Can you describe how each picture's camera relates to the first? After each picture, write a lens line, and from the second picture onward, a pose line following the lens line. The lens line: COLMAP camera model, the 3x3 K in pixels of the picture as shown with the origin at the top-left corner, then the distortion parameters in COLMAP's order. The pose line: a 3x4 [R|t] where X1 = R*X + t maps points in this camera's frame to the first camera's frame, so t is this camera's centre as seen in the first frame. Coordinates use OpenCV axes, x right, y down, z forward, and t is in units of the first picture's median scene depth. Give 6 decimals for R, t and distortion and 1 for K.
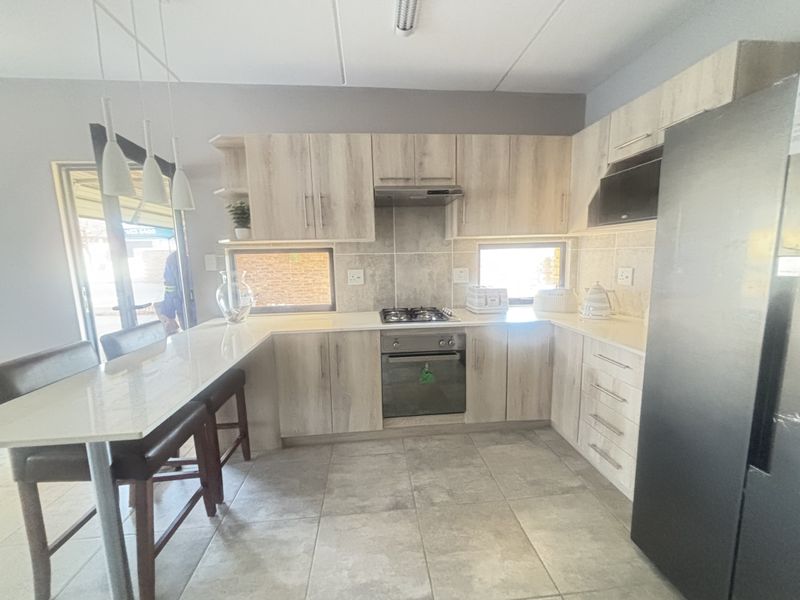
lens RADIAL K [[322.0, 0, 401.1], [0, 322.0, 299.5], [0, 0, 1]] dist [0.002350, -0.000015]
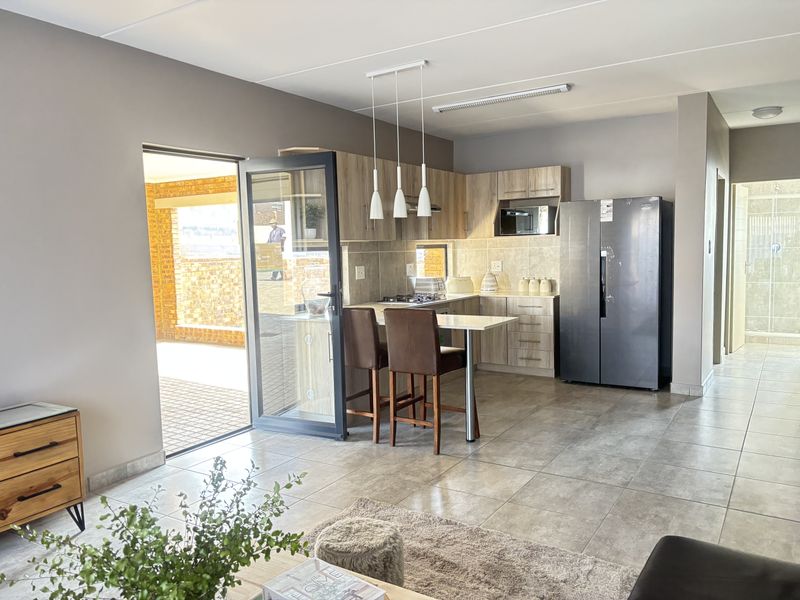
lens RADIAL K [[611.4, 0, 402.4], [0, 611.4, 301.3], [0, 0, 1]] dist [0.020028, -0.002465]
pose [[0.618437, -0.058967, 0.783619, -2.154324], [0.124012, 0.992009, -0.023223, 0.123988], [-0.775987, 0.111540, 0.620808, -0.541510]]
